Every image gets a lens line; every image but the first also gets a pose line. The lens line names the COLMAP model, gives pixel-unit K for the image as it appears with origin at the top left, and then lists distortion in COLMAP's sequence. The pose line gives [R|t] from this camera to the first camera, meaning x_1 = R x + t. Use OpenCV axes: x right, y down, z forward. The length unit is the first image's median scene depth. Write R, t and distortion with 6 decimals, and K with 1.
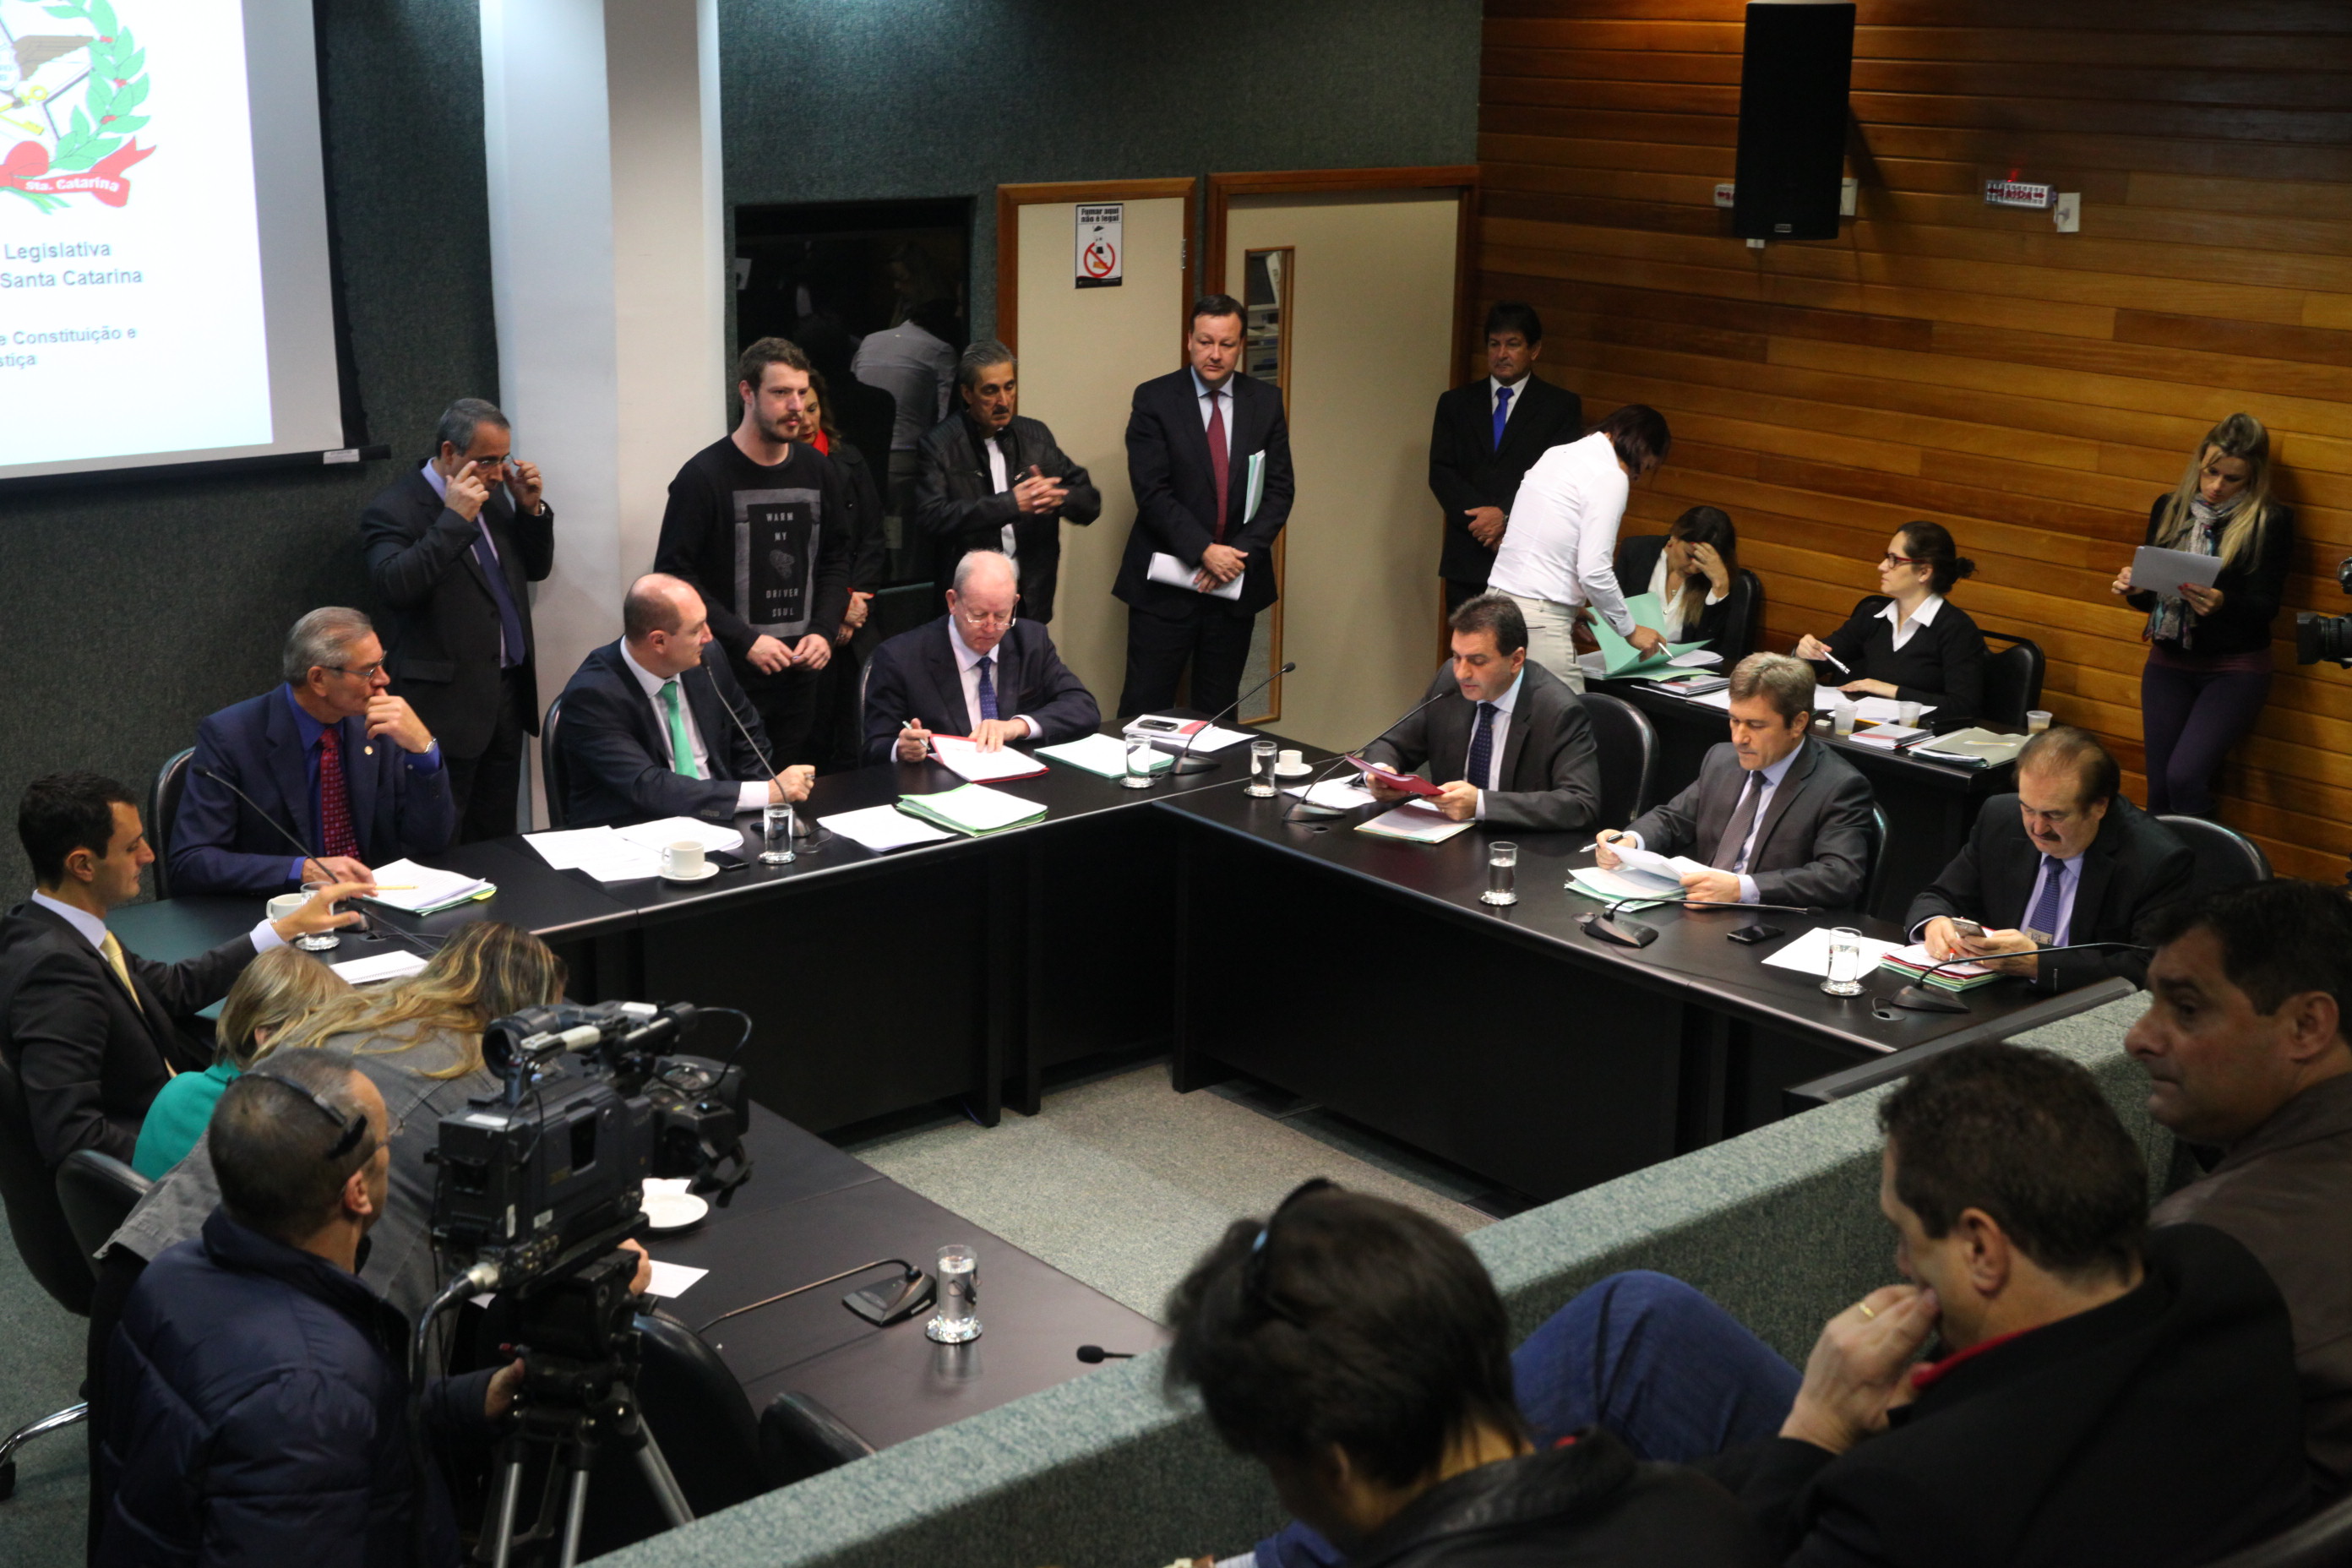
lens RADIAL K [[2715.7, 0, 1166.2], [0, 2715.7, 793.2], [0, 0, 1]] dist [0.079230, 0.000000]
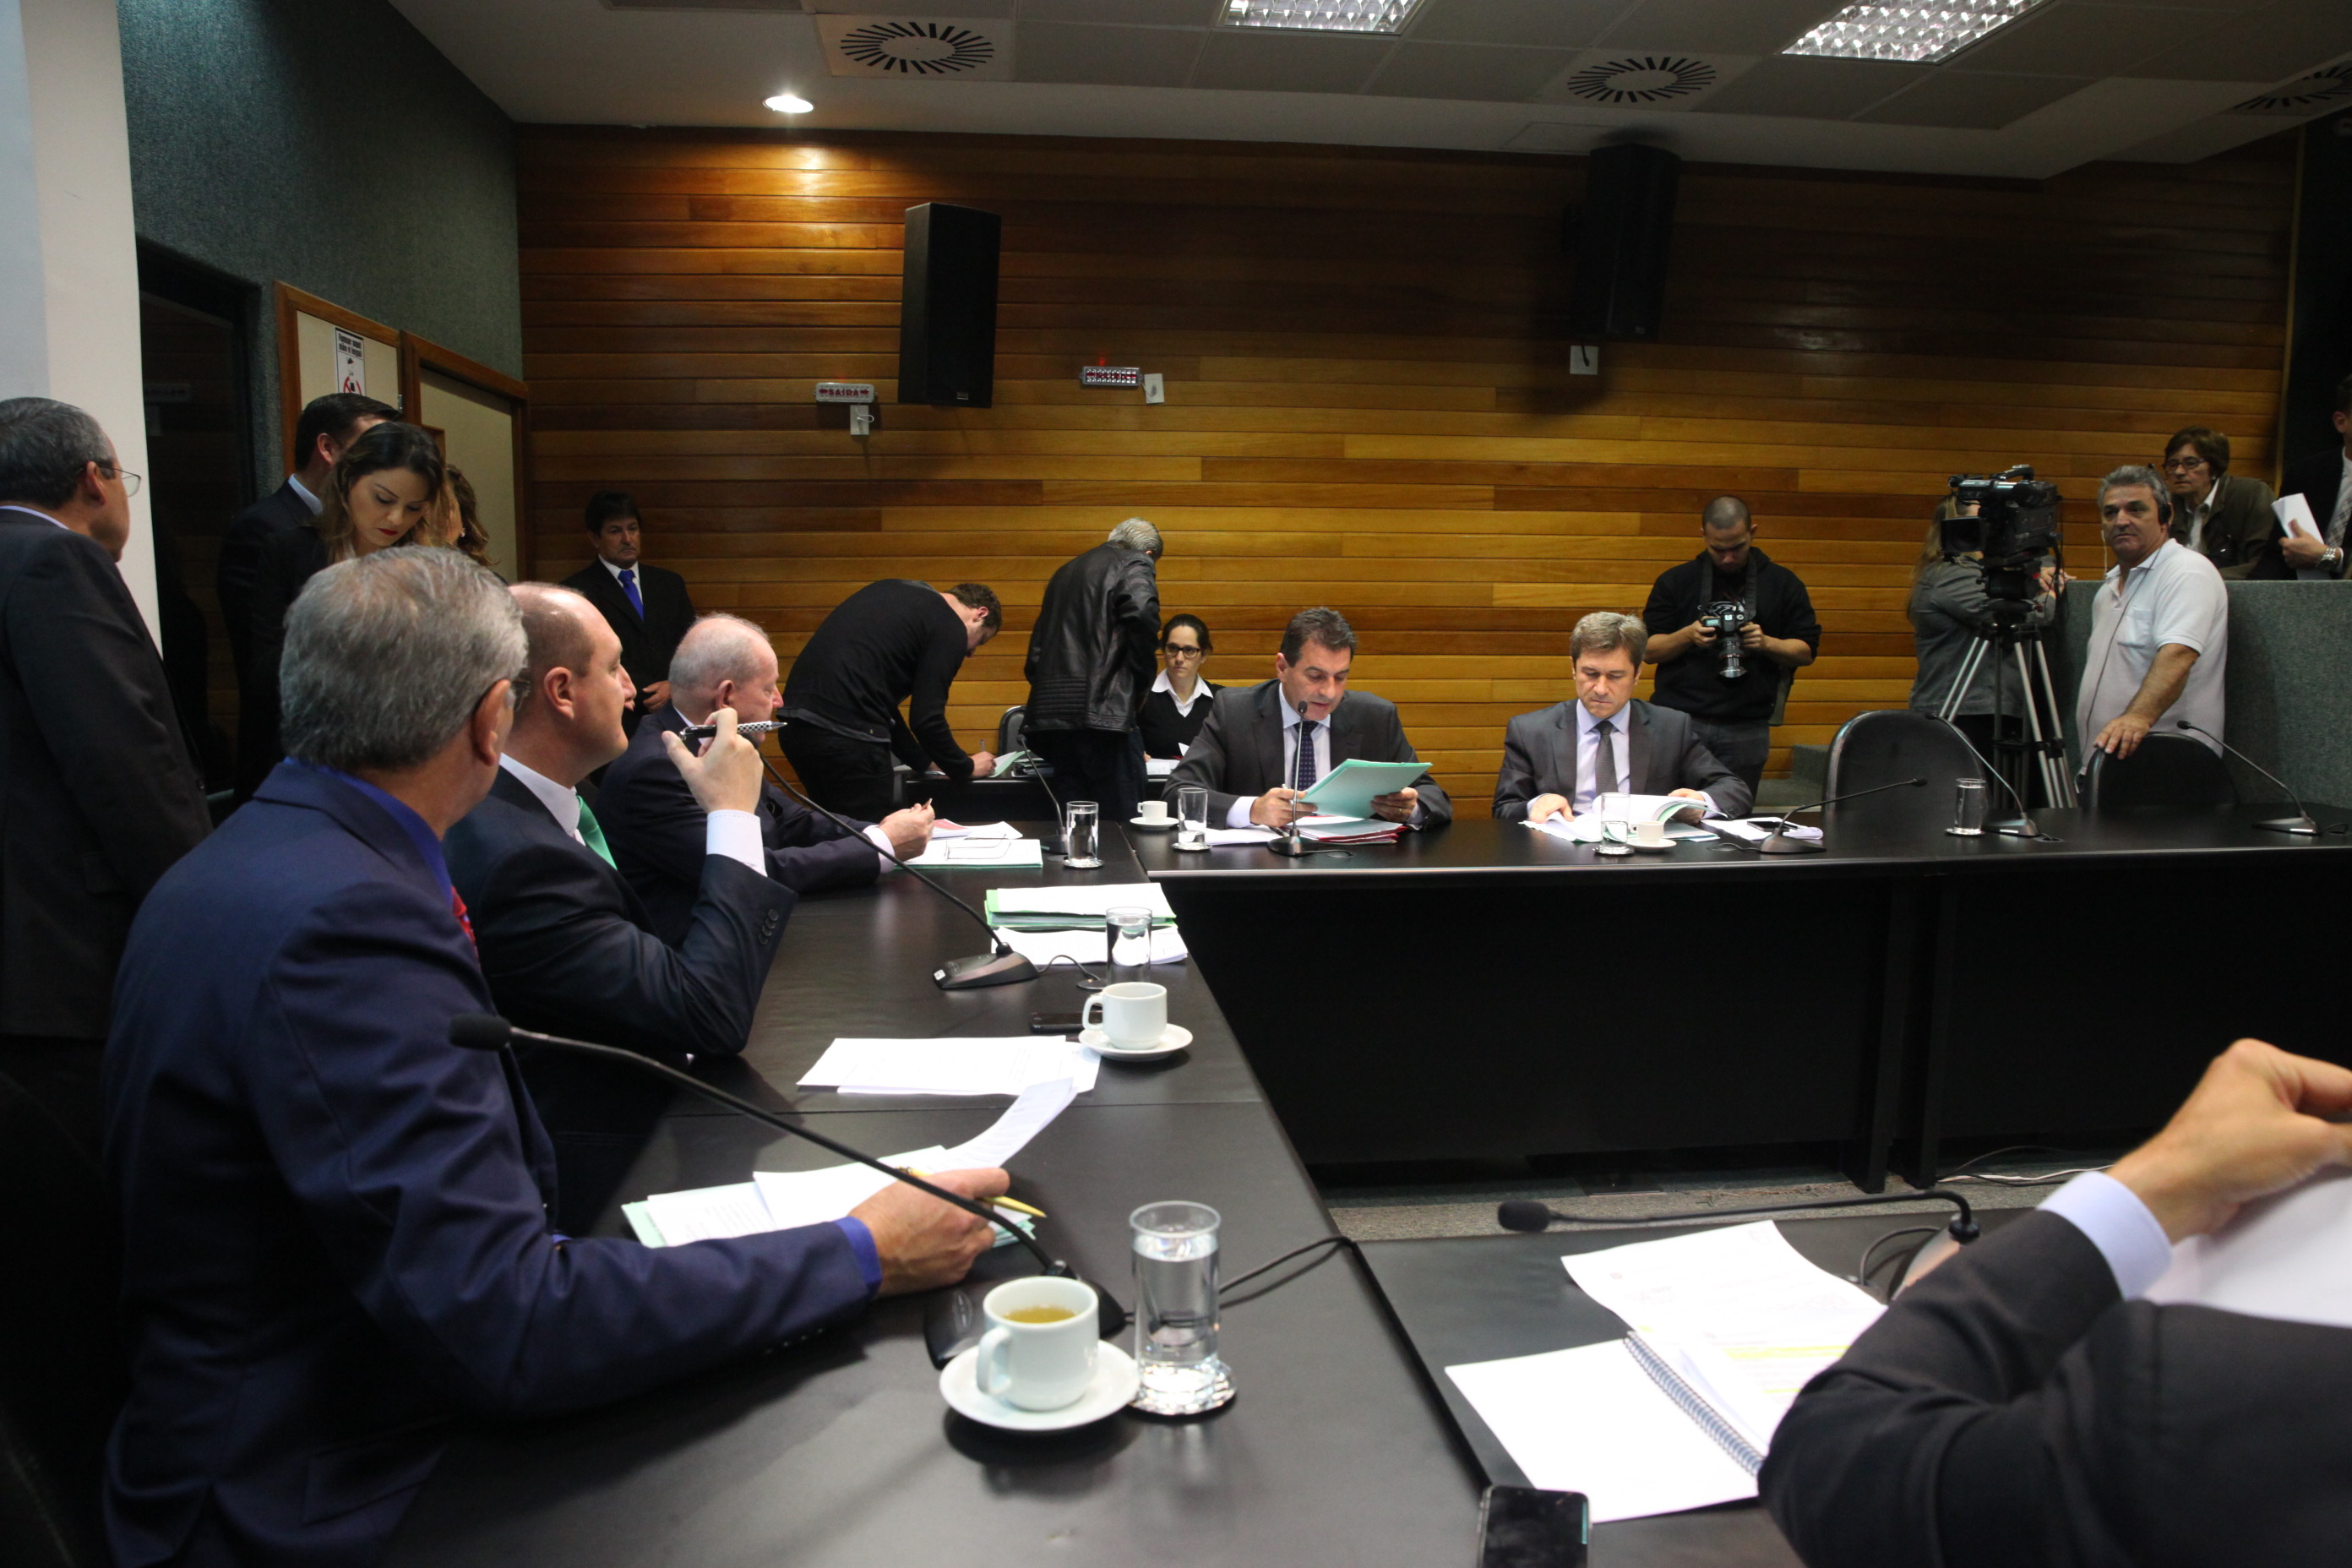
lens RADIAL K [[1616.7, 0, 1175.9], [0, 1616.7, 783.7], [0, 0, 1]] dist [0.000488, 0.000414]
pose [[0.636958, -0.125793, 0.760566, -0.266657], [0.219087, 0.975454, -0.022147, -0.004943], [-0.739111, 0.180737, 0.648883, 0.488380]]
